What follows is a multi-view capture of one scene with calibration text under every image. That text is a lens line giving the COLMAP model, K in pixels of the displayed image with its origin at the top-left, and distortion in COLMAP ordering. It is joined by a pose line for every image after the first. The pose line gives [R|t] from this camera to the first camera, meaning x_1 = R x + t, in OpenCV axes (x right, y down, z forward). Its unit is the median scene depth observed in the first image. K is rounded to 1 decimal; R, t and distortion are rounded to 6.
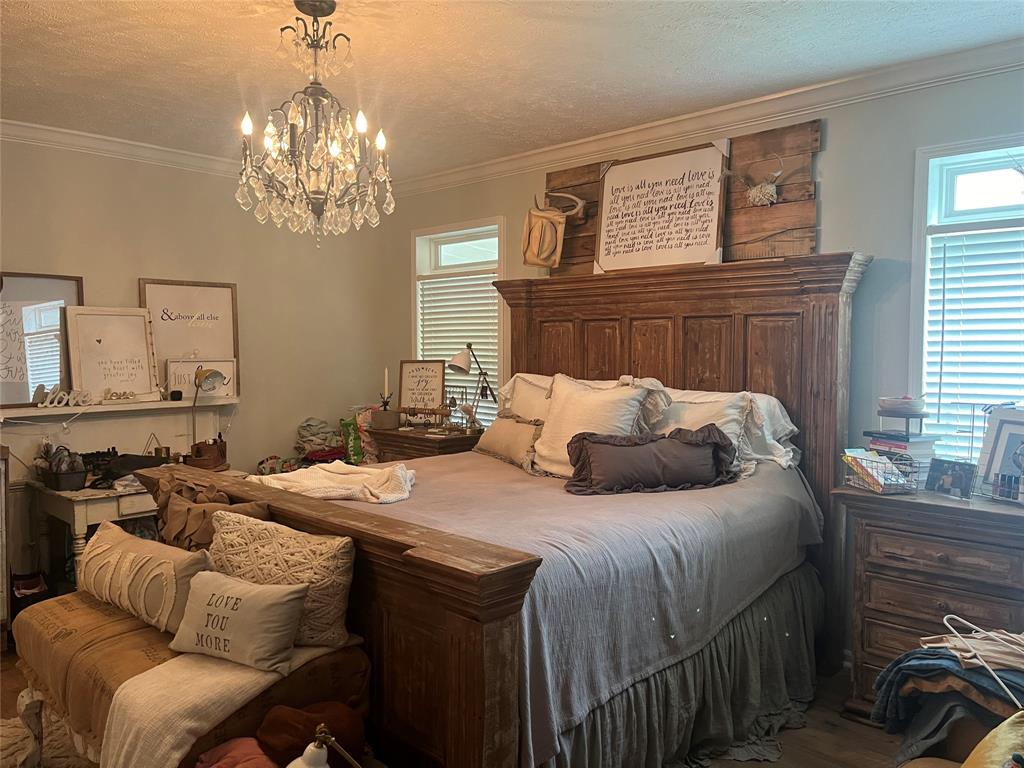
lens RADIAL K [[766.2, 0, 508.6], [0, 766.2, 391.2], [0, 0, 1]] dist [0.030712, -0.013742]
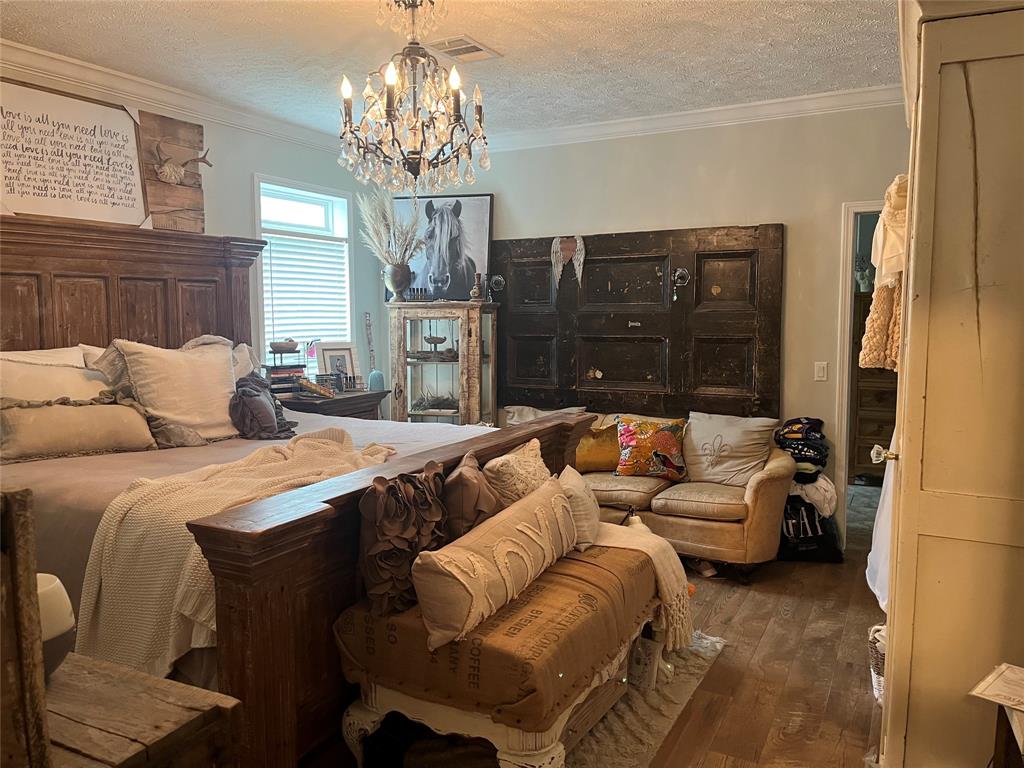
lens RADIAL K [[766.2, 0, 511.0], [0, 766.2, 379.7], [0, 0, 1]] dist [0.030712, -0.013742]
pose [[-0.260440, -0.091059, 0.961186, -0.871305], [0.060368, 0.992059, 0.110341, -0.046330], [-0.963601, 0.086762, -0.252874, 0.785713]]
